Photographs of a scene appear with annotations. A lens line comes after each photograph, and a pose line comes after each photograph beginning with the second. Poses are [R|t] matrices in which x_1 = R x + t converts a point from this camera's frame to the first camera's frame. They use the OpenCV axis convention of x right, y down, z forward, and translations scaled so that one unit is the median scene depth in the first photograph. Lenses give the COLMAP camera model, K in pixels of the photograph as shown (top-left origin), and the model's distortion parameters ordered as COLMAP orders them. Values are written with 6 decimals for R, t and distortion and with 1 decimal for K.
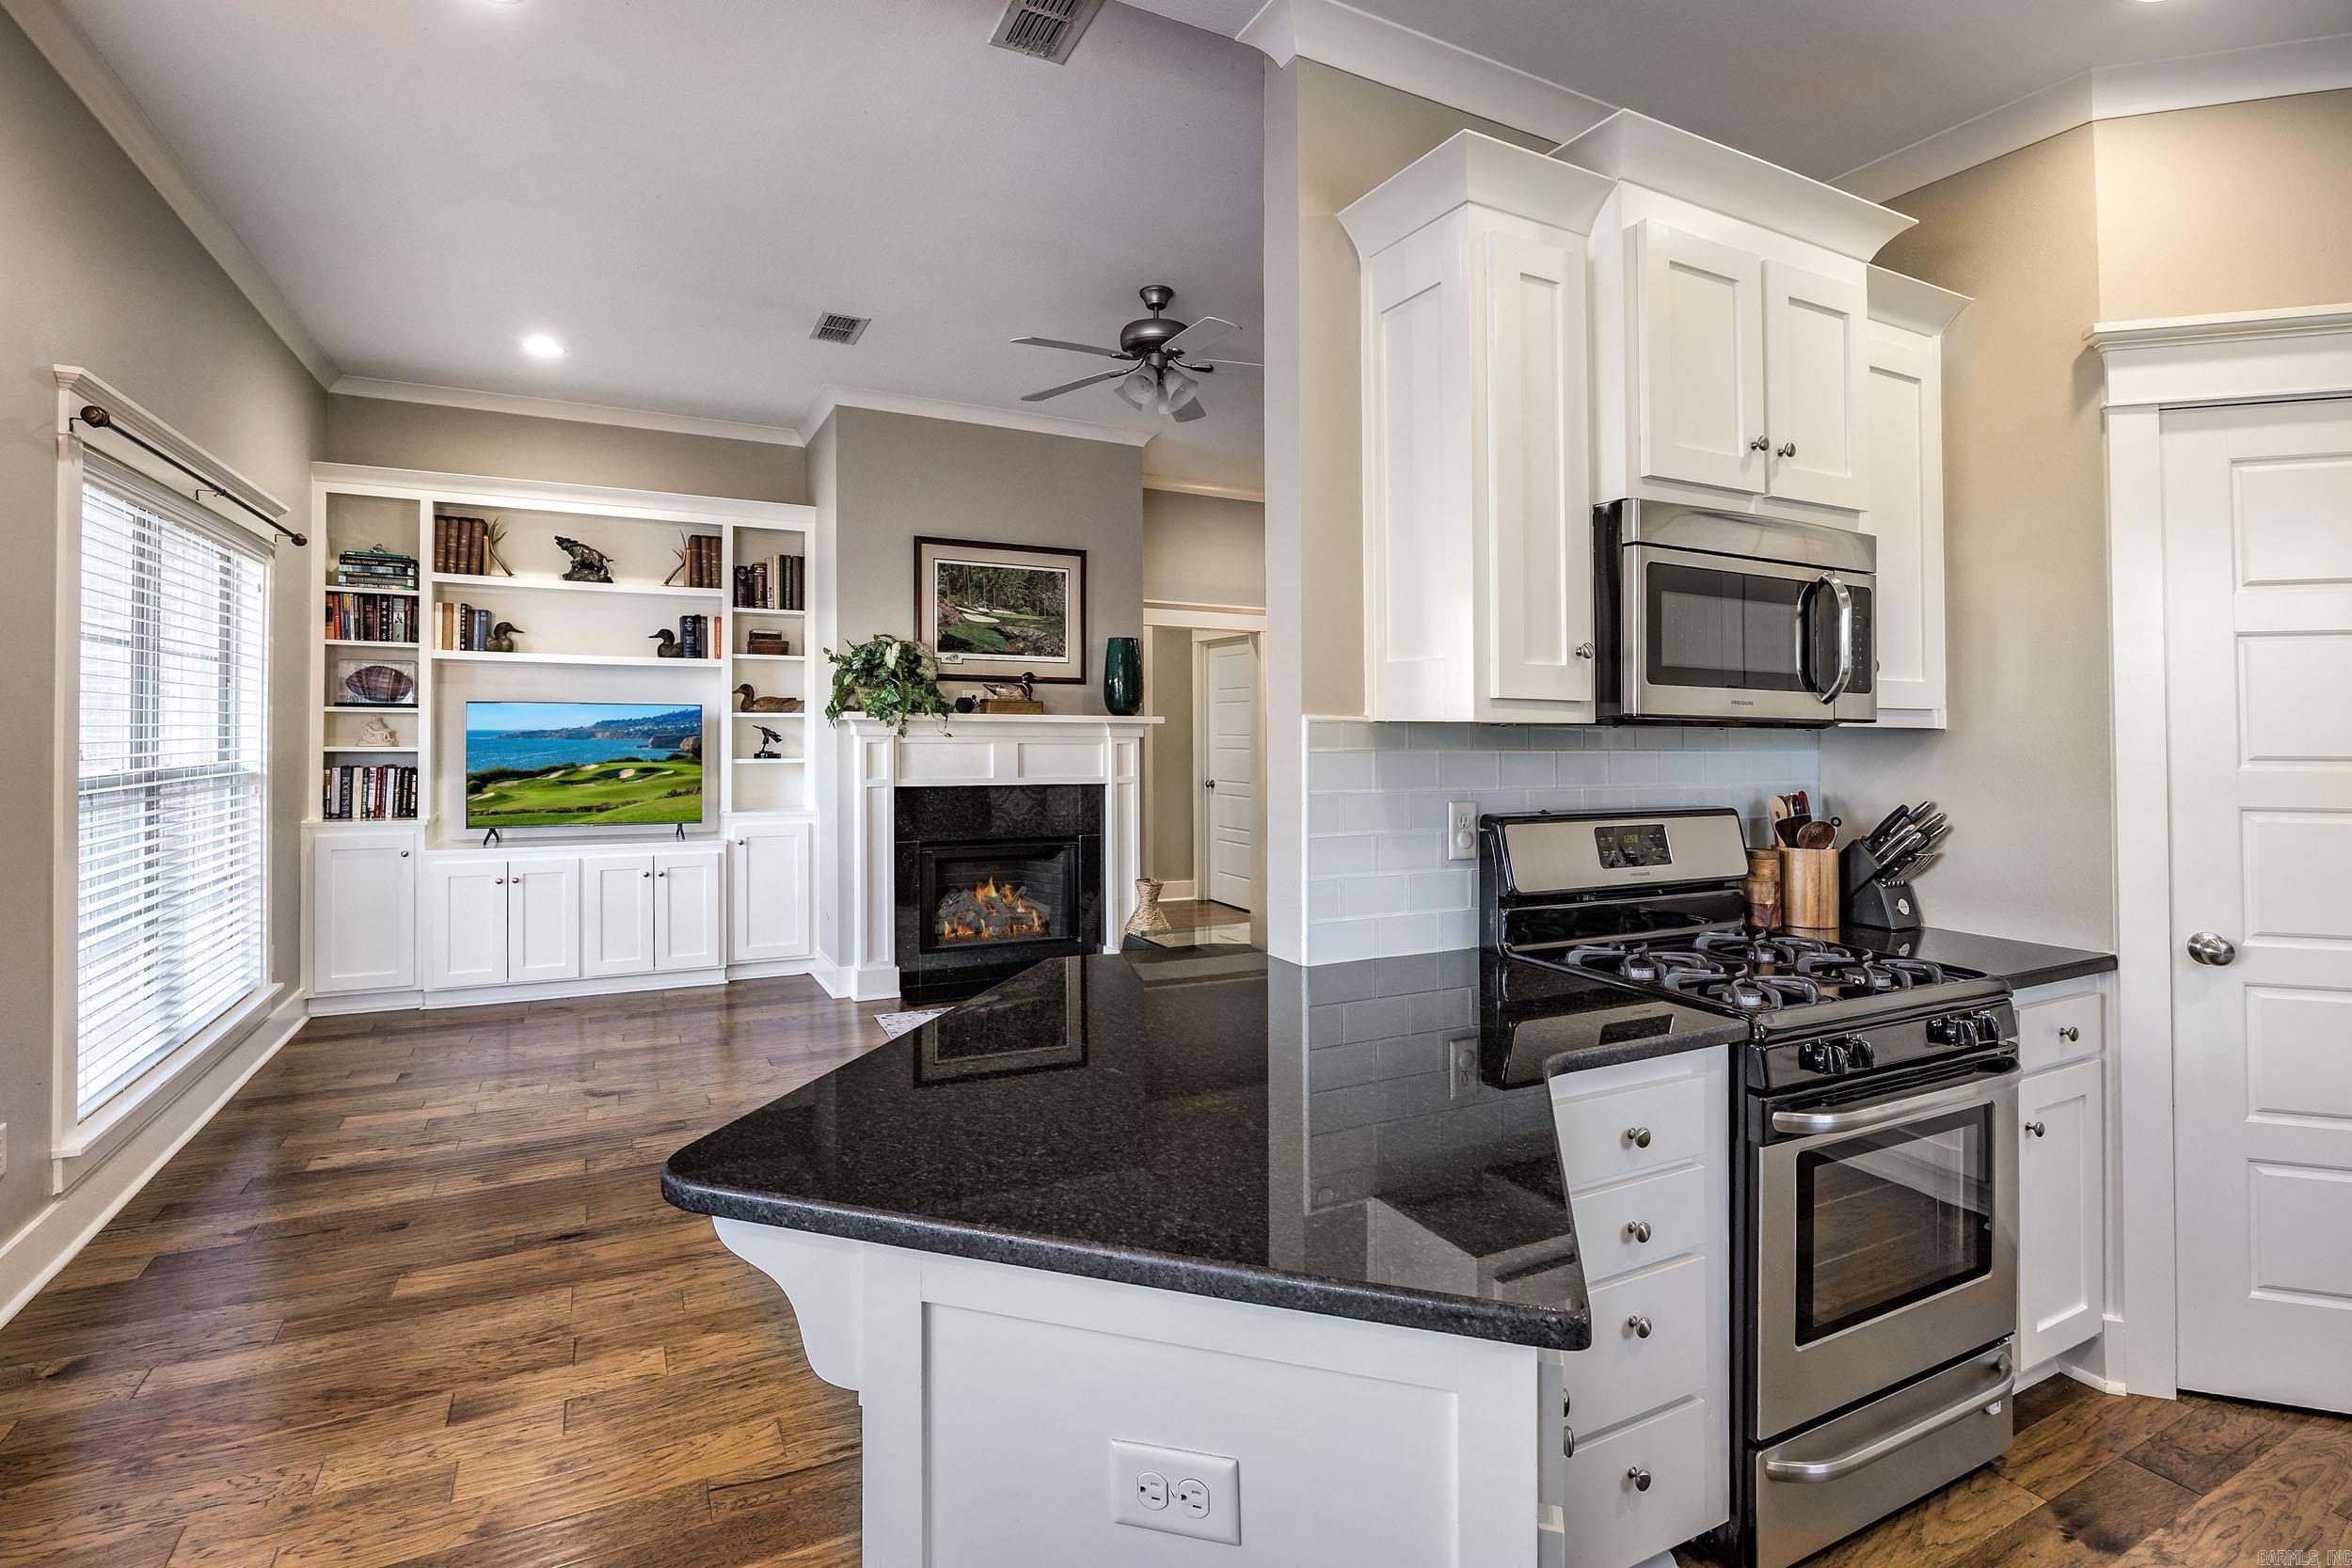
lens RADIAL K [[1132.7, 0, 1214.4], [0, 1132.7, 712.2], [0, 0, 1]] dist [-0.002184, -0.000204]
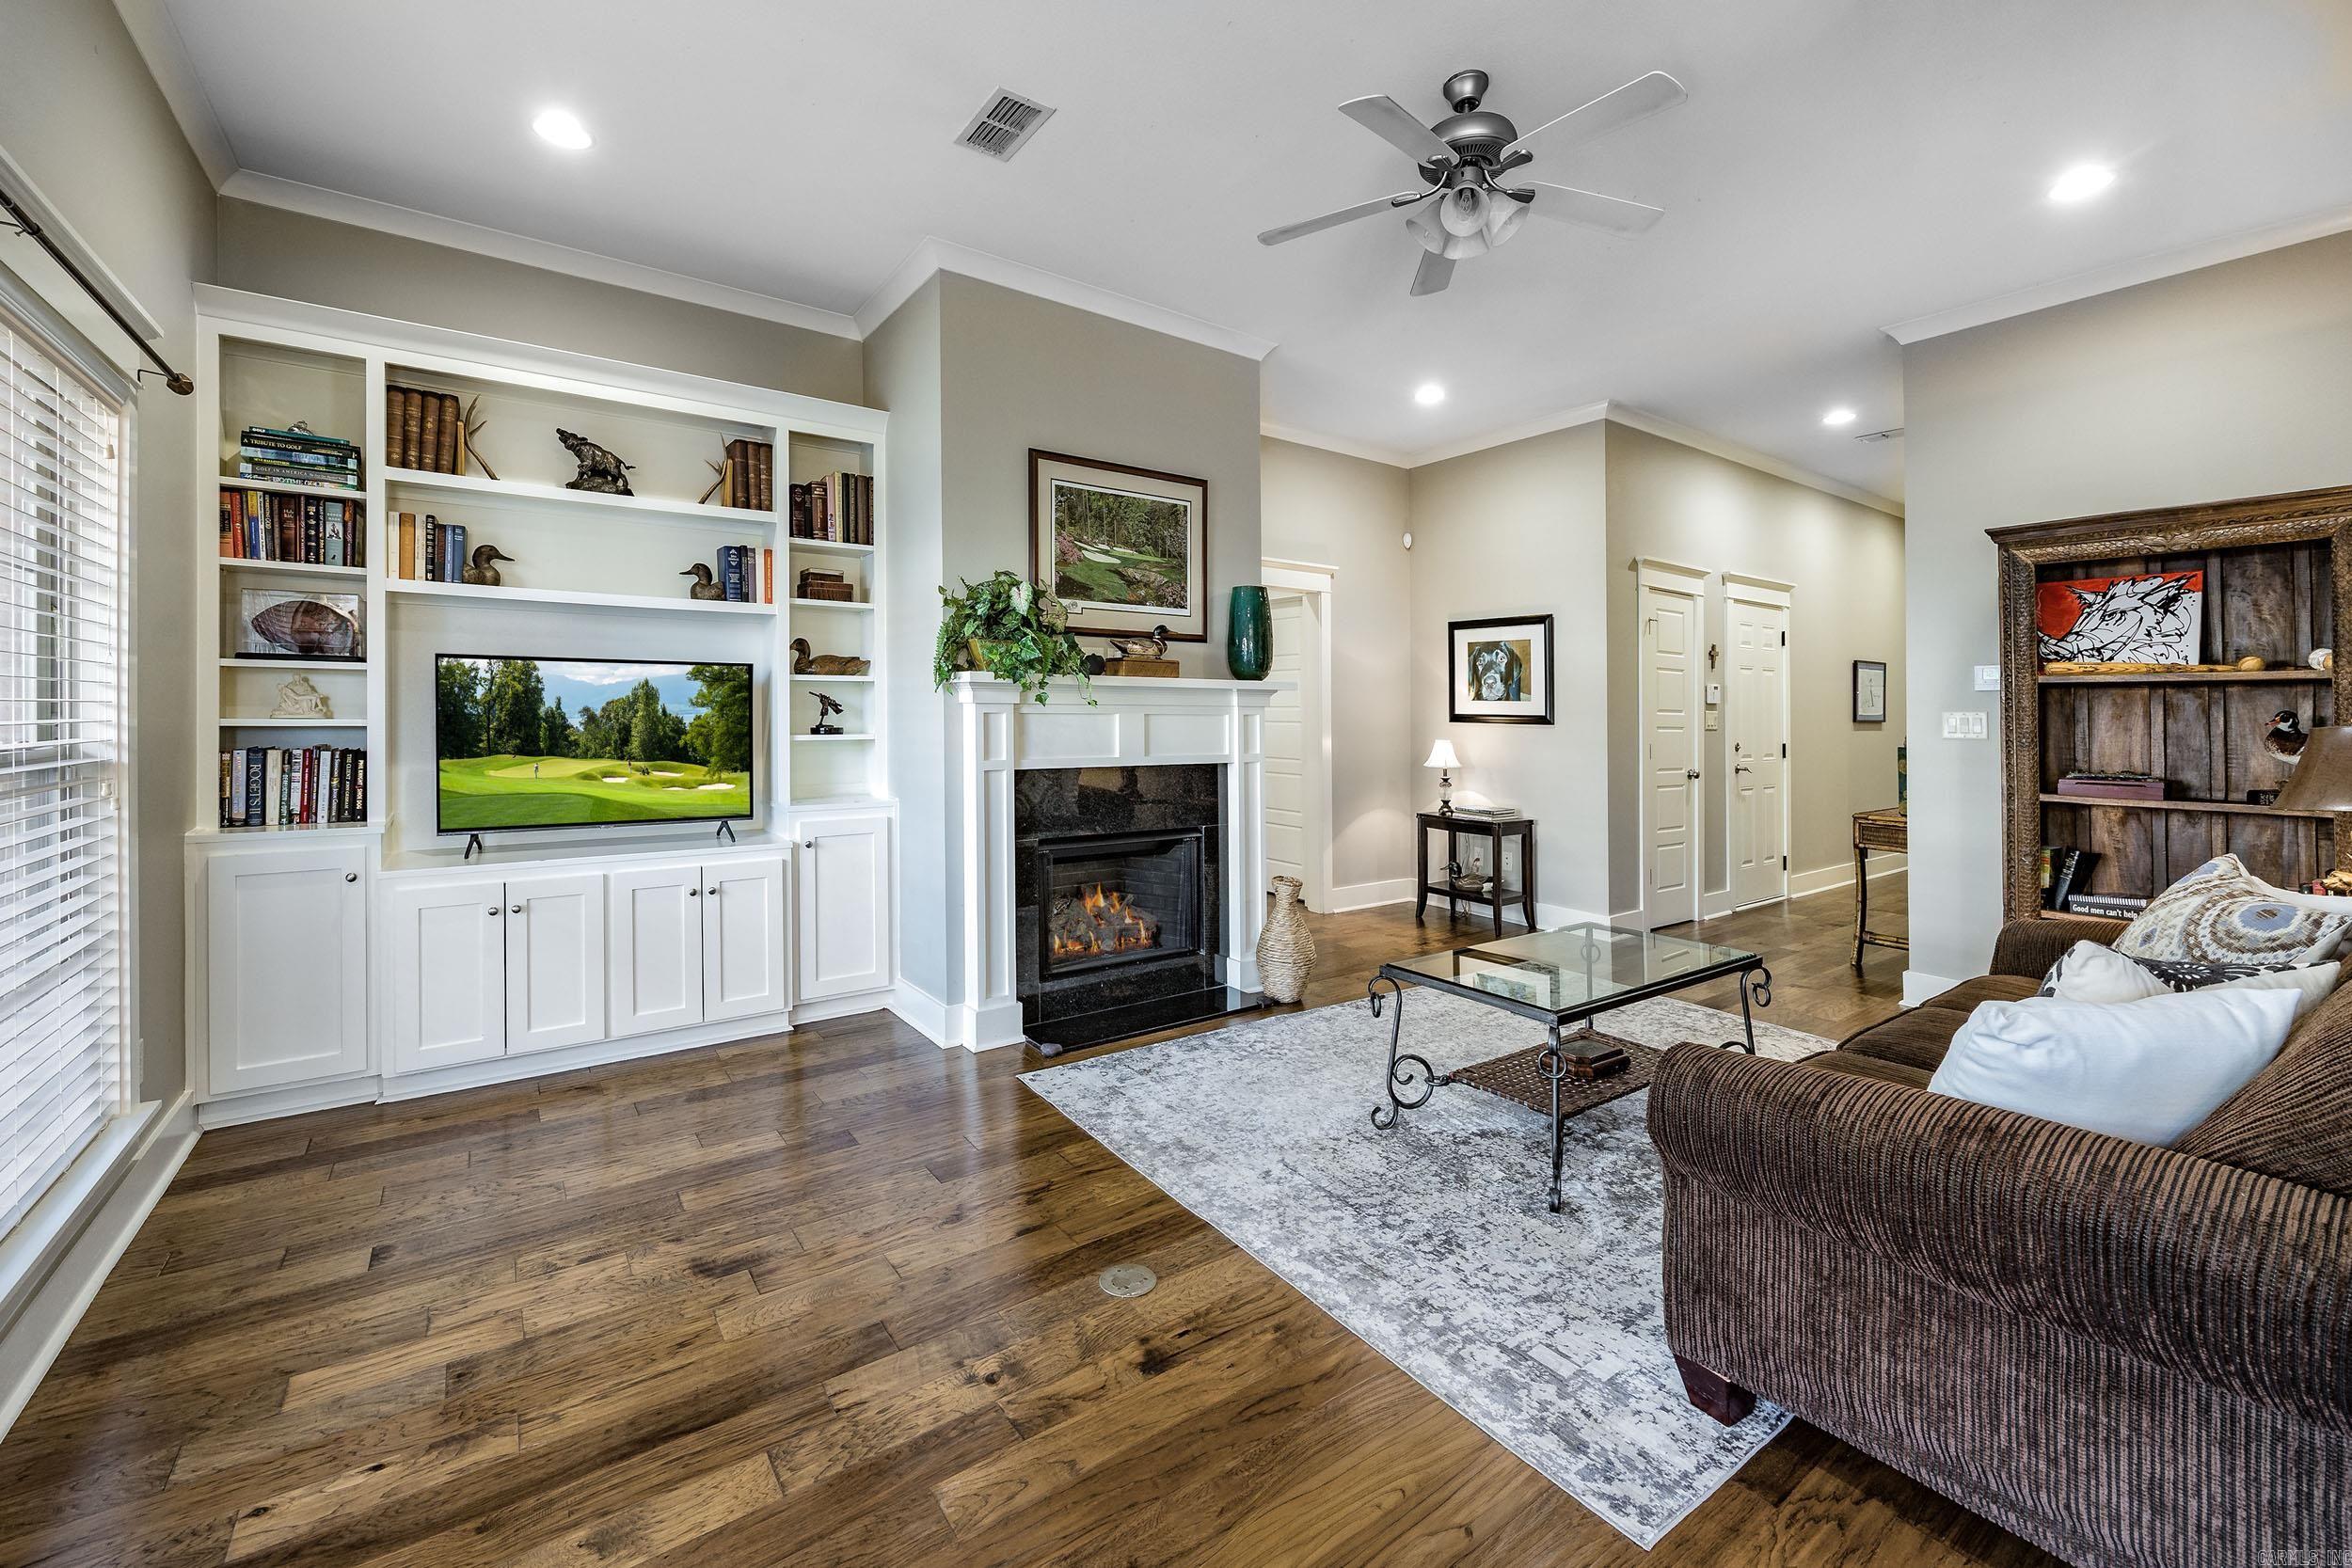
lens RADIAL K [[1042.5, 0, 1175.6], [0, 1042.5, 702.3], [0, 0, 1]] dist [0.001370, 0.000160]
pose [[0.995439, -0.001612, 0.095383, -0.252490], [0.000630, 0.999946, 0.010328, 0.013002], [-0.095394, -0.010221, 0.995387, 0.296132]]
